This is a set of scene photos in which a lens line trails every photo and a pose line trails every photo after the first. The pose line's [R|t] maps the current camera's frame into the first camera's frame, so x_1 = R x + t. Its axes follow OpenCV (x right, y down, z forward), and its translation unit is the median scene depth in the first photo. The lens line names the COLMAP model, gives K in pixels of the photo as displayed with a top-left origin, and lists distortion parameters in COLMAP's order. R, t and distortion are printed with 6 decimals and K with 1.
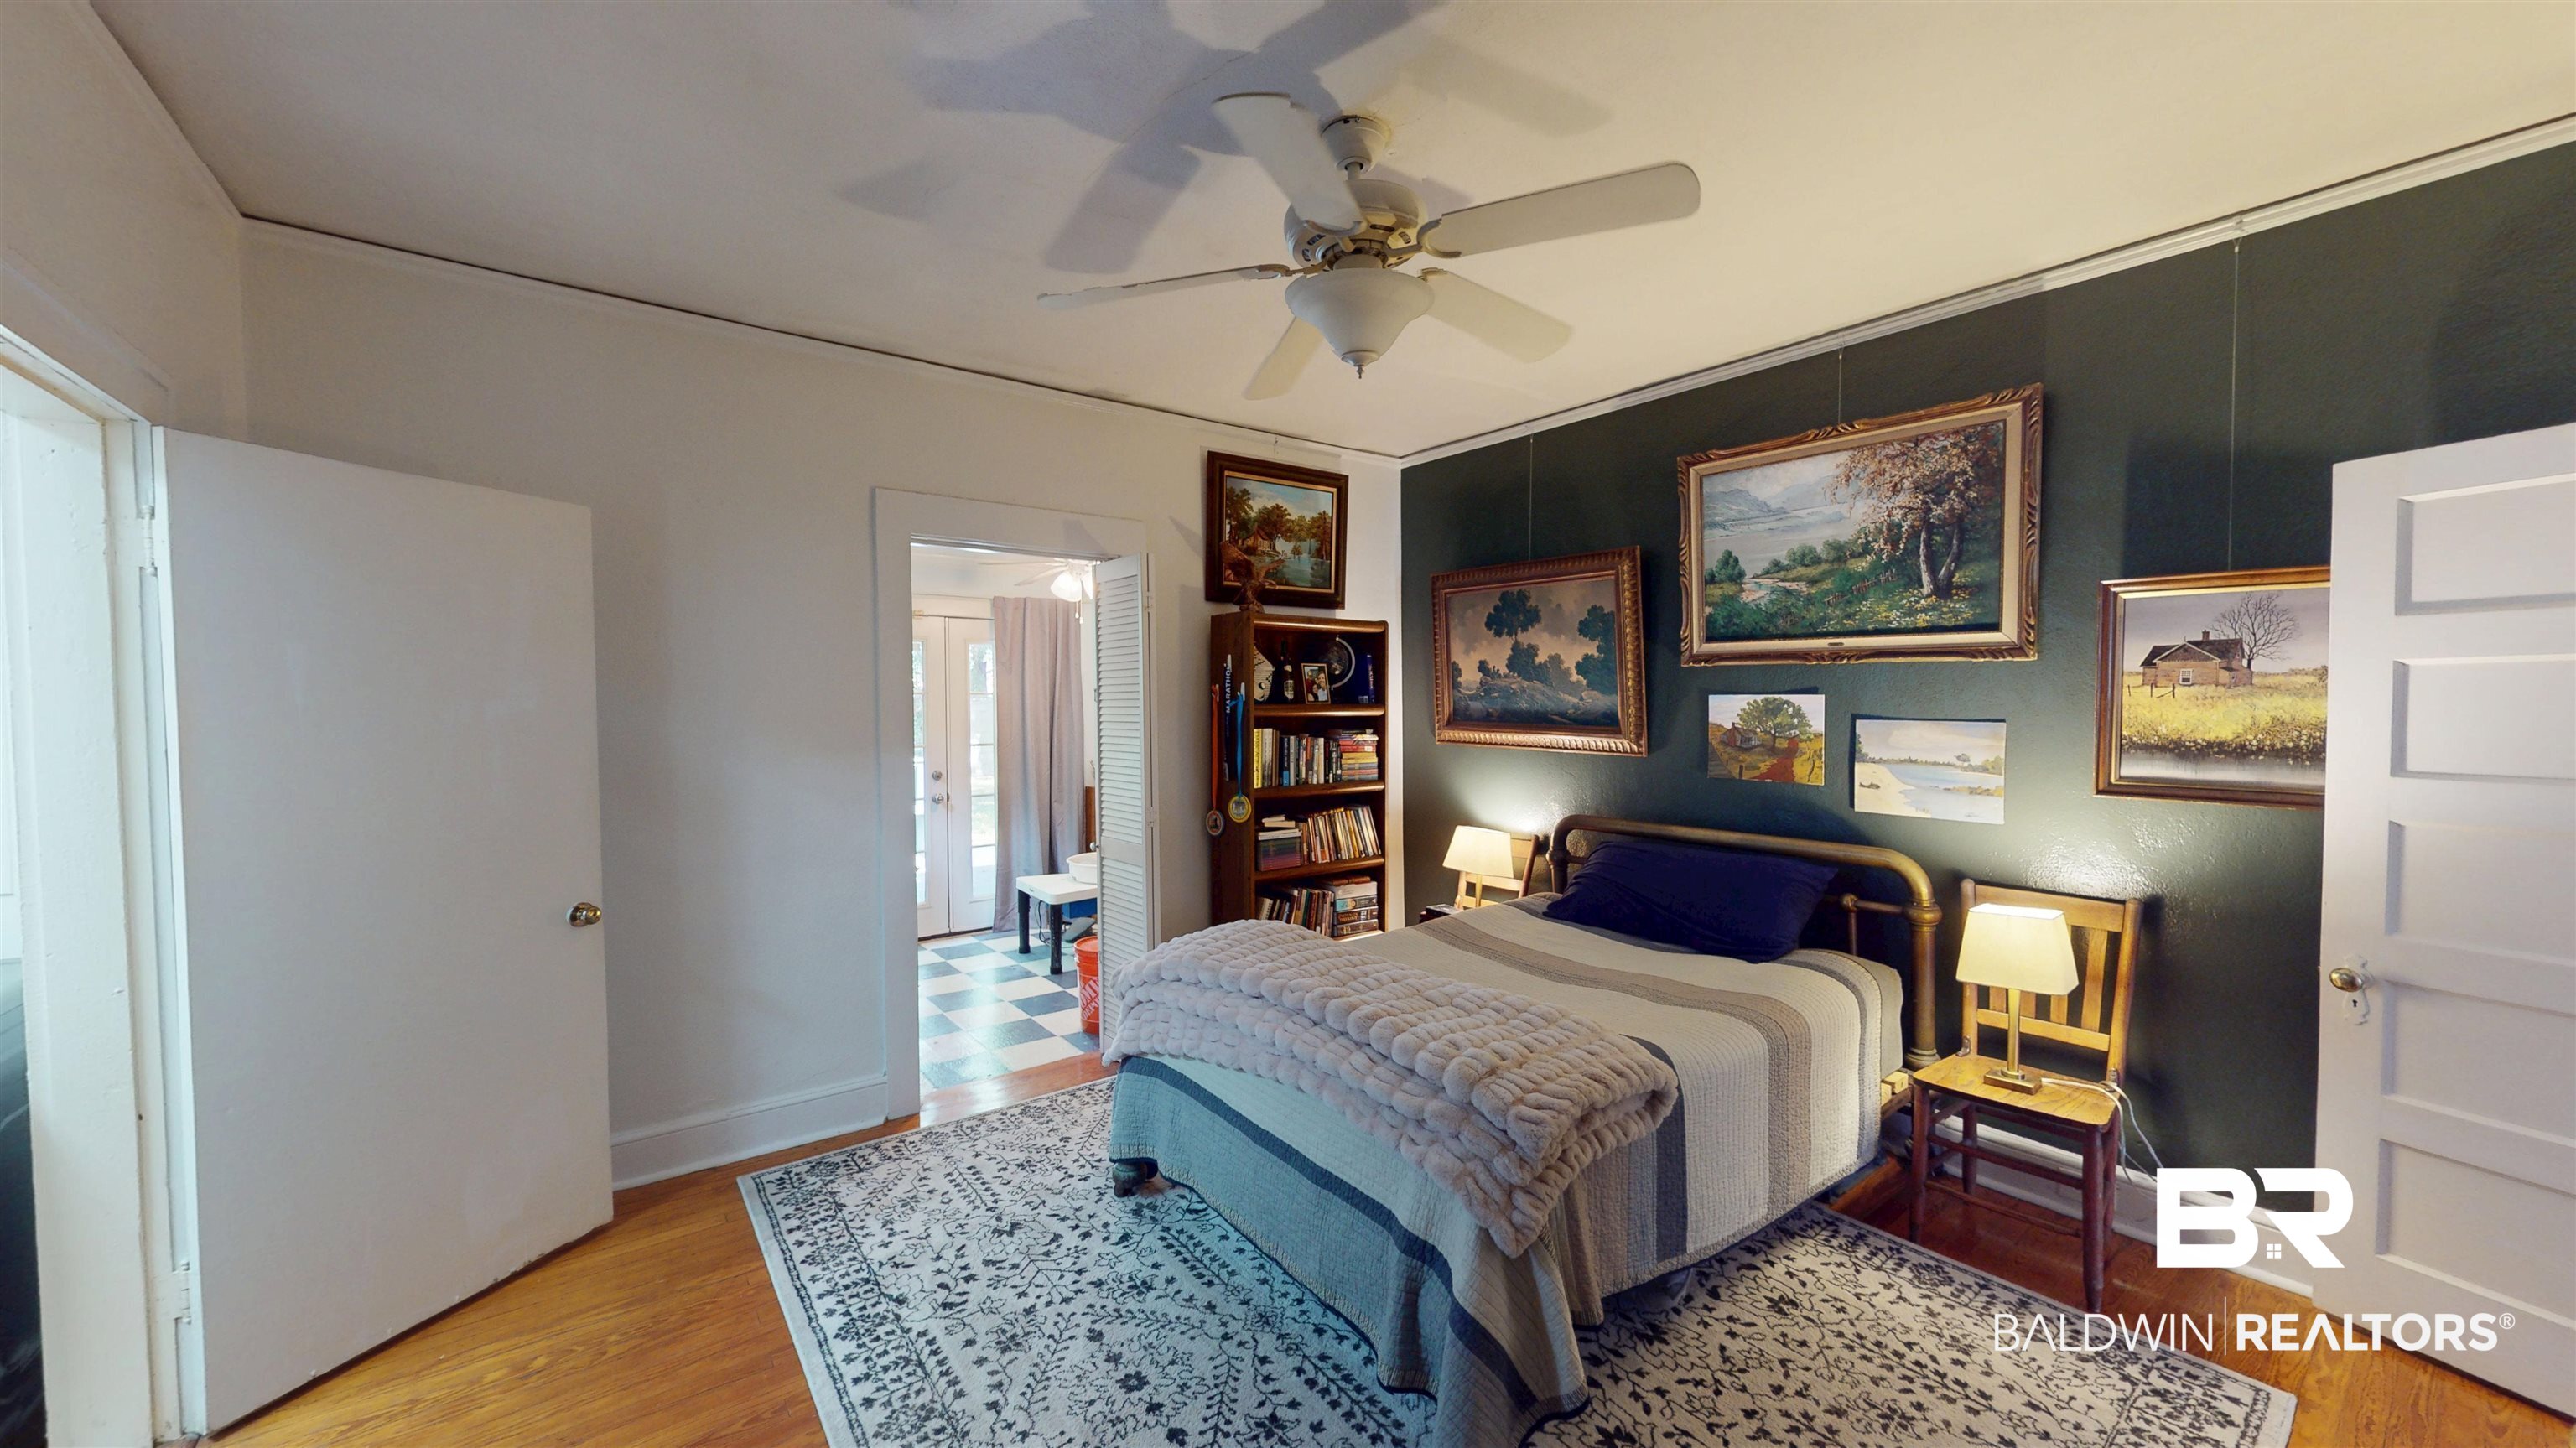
lens RADIAL K [[943.5, 0, 1289.4], [0, 943.5, 725.9], [0, 0, 1]] dist [0.000496, 0.000131]
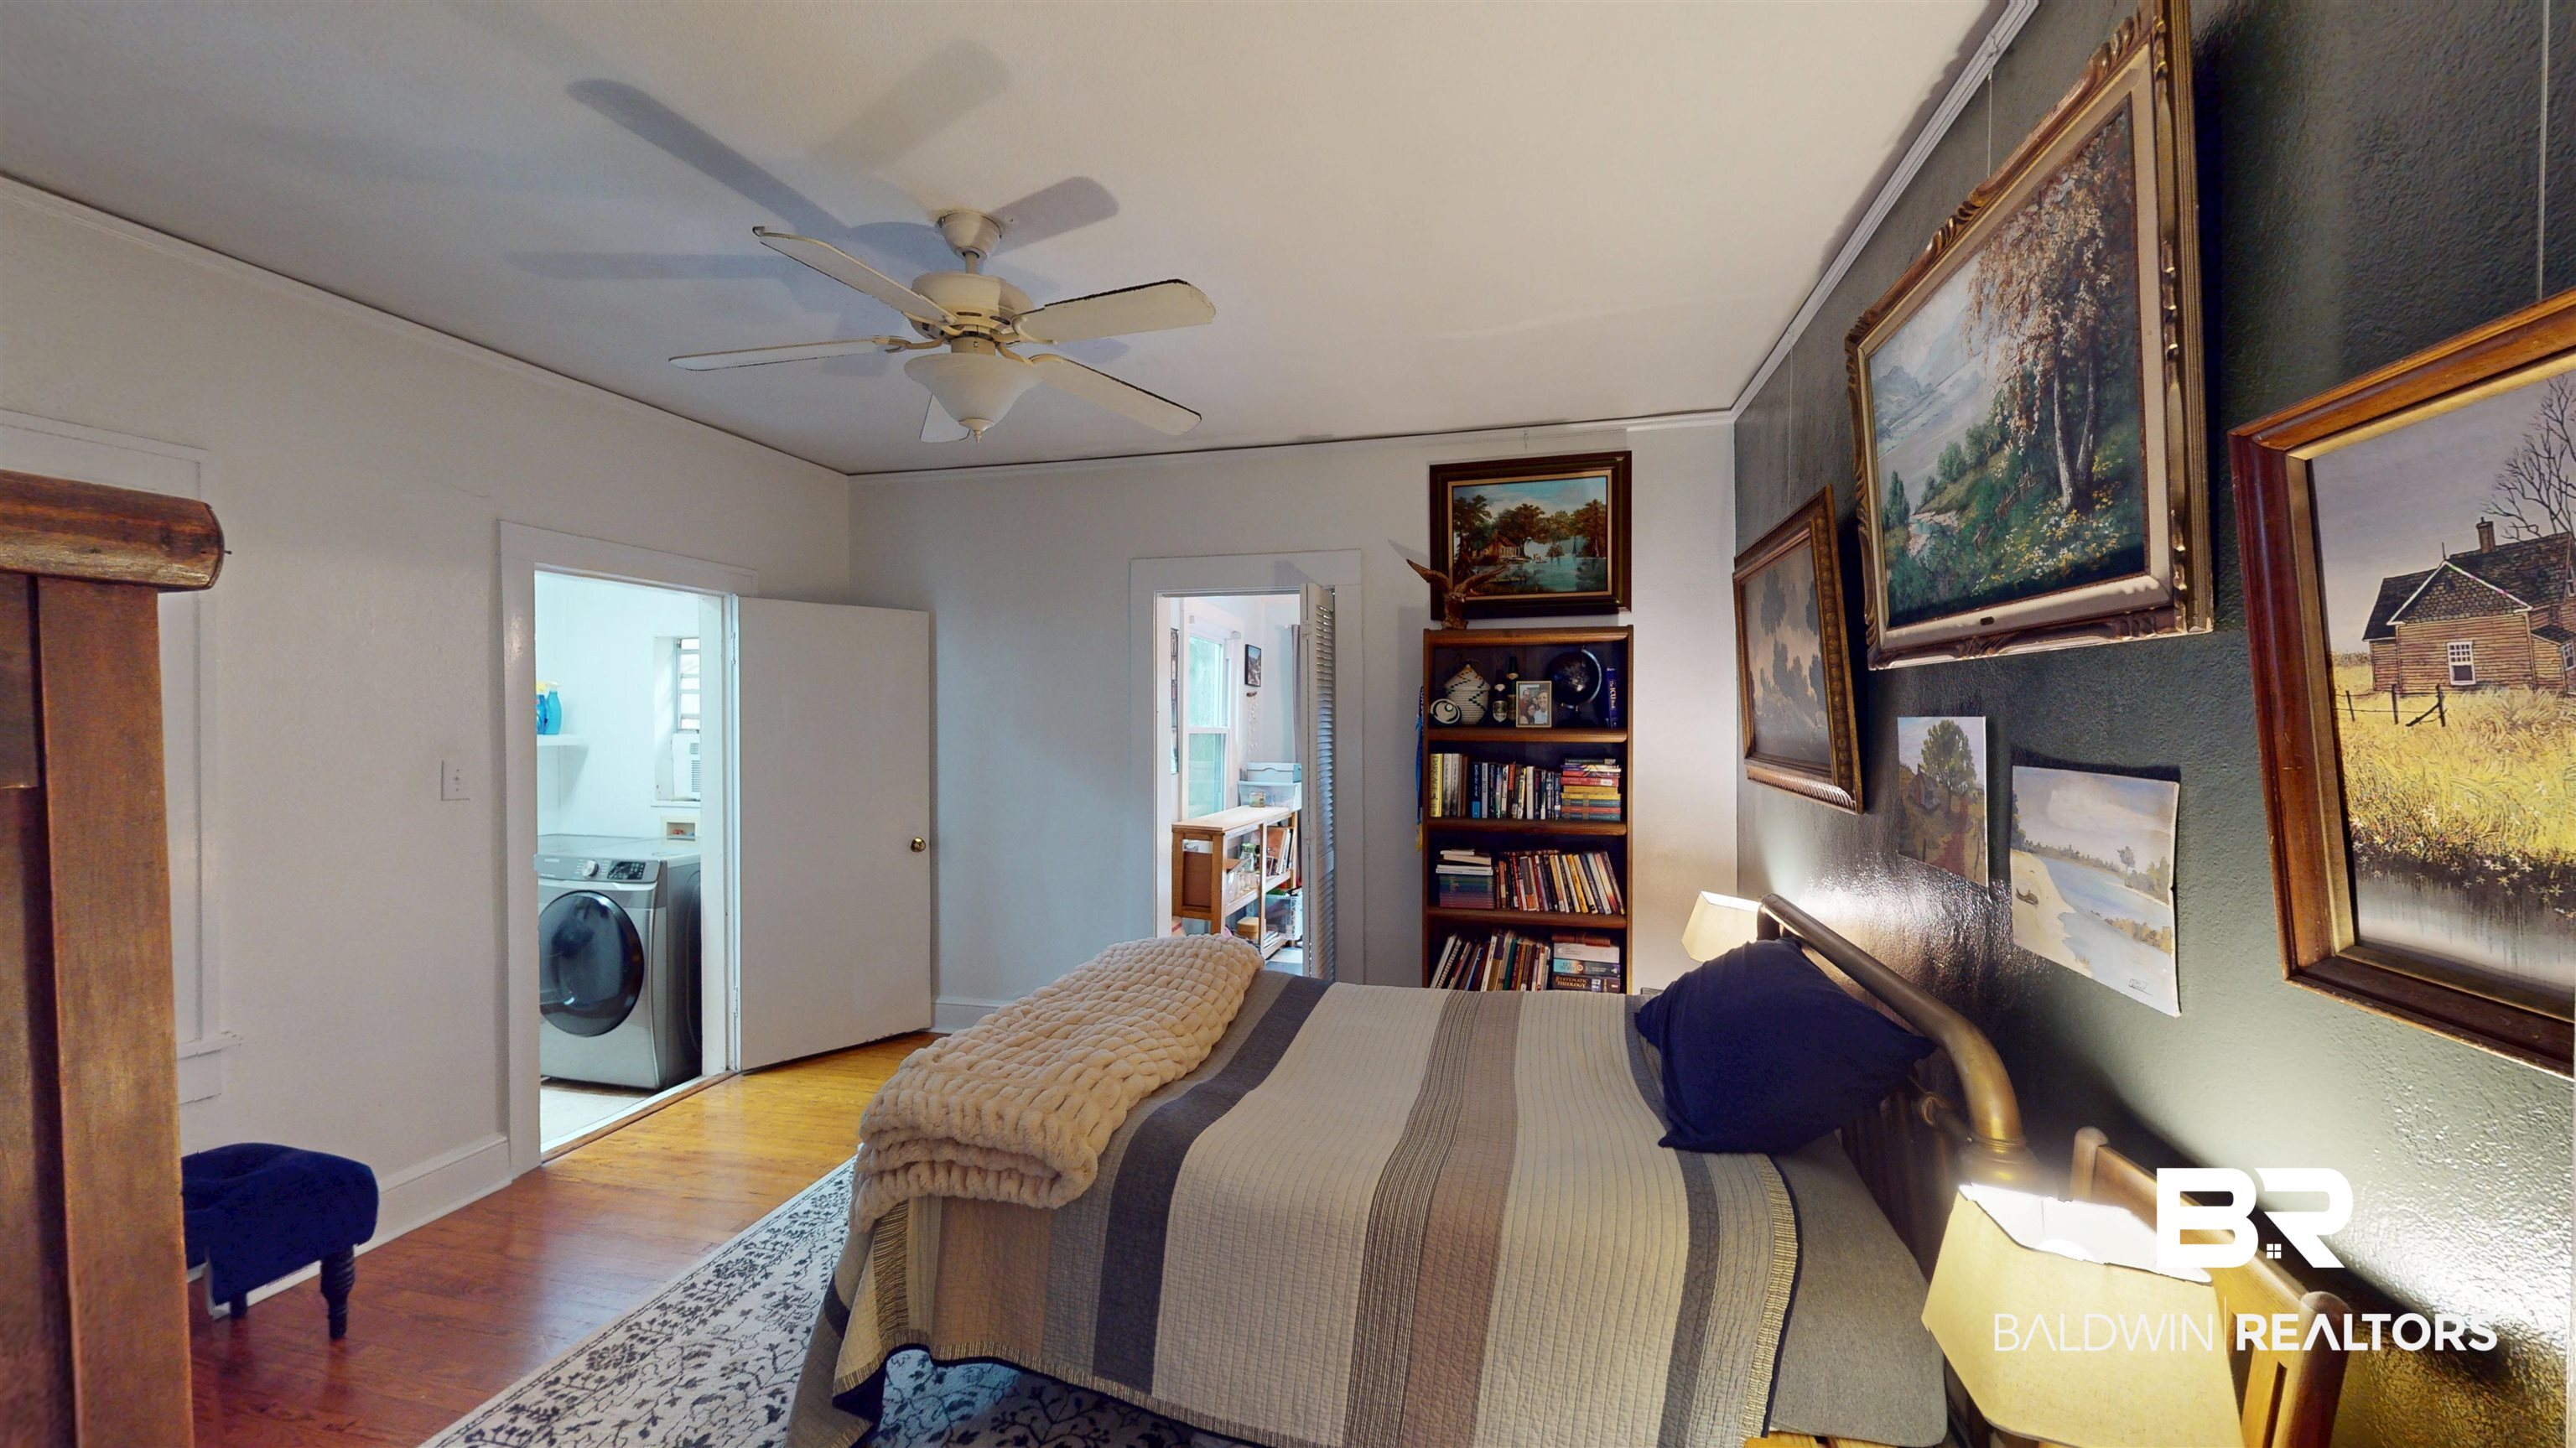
lens RADIAL K [[943.5, 0, 1289.4], [0, 943.5, 725.9], [0, 0, 1]] dist [0.000496, 0.000131]
pose [[0.627795, 0.004790, -0.778364, 0.670562], [-0.021098, 0.999718, -0.010864, -0.012395], [0.778093, 0.023243, 0.627719, 0.330199]]
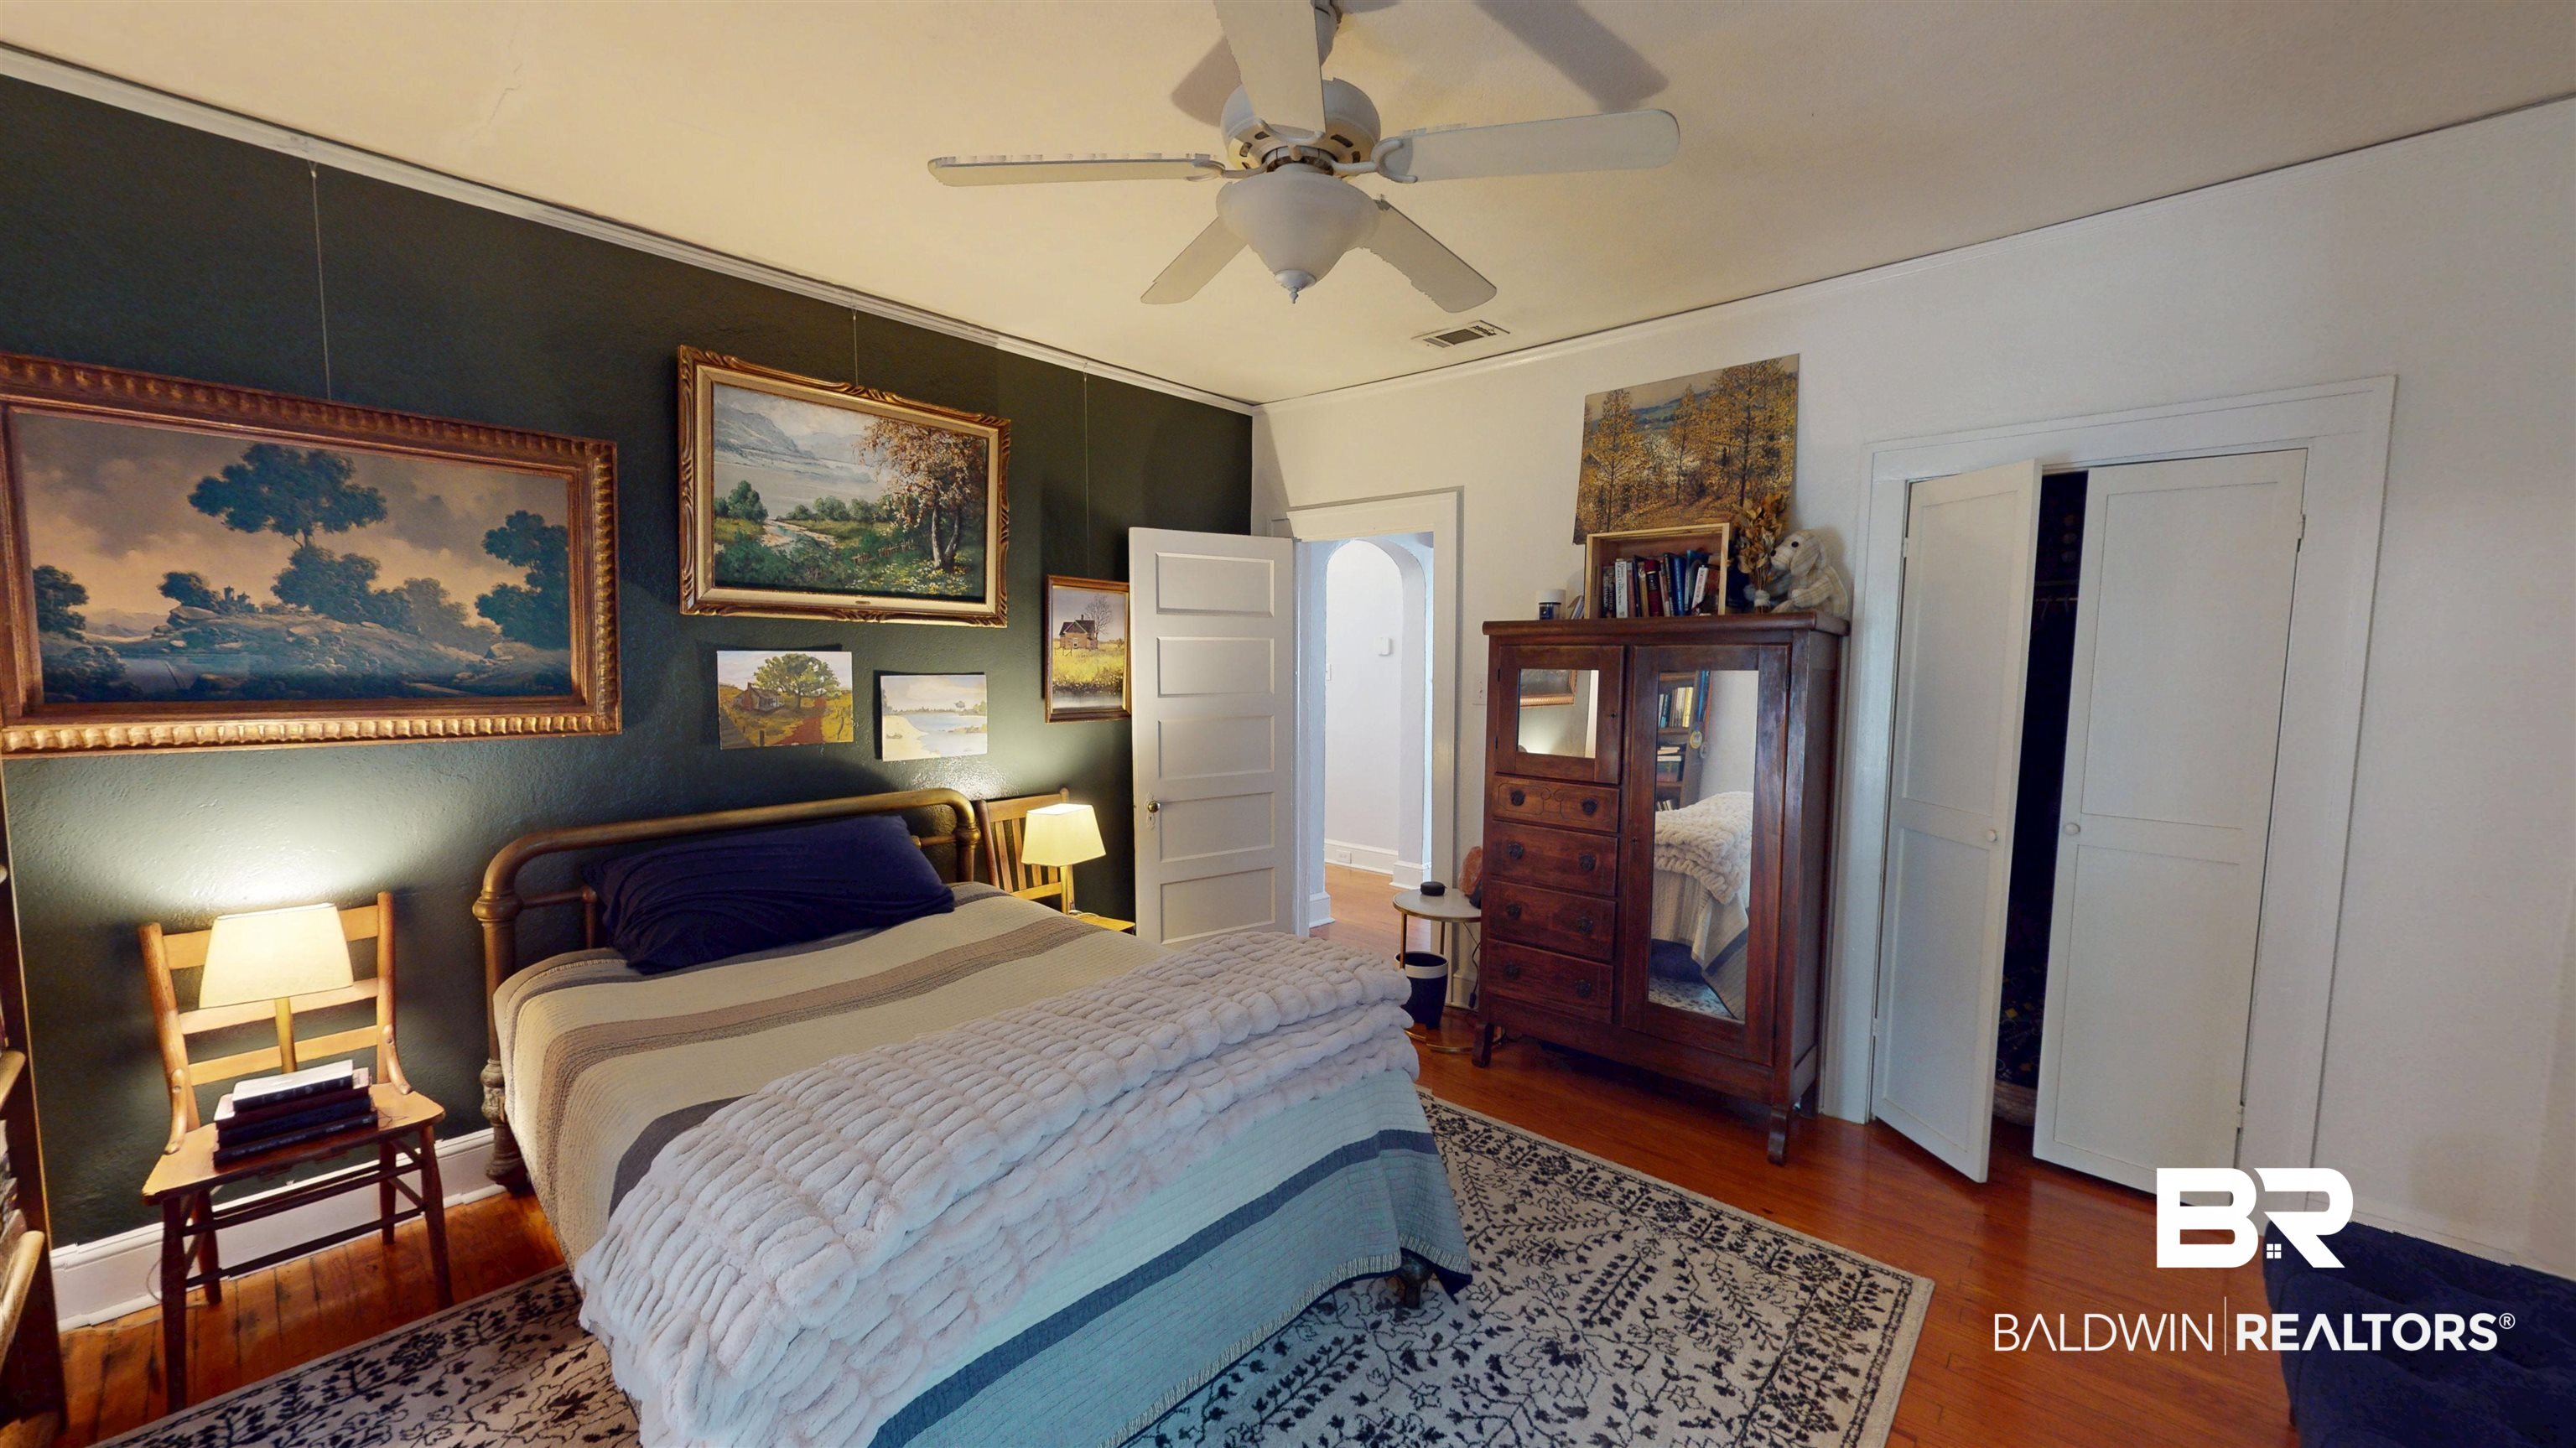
lens RADIAL K [[943.5, 0, 1289.4], [0, 943.5, 725.9], [0, 0, 1]] dist [0.000496, 0.000131]
pose [[-0.190156, -0.071518, 0.979146, -0.472255], [0.024368, 0.996692, 0.077532, -0.019141], [-0.981451, 0.038603, -0.187784, 0.668248]]
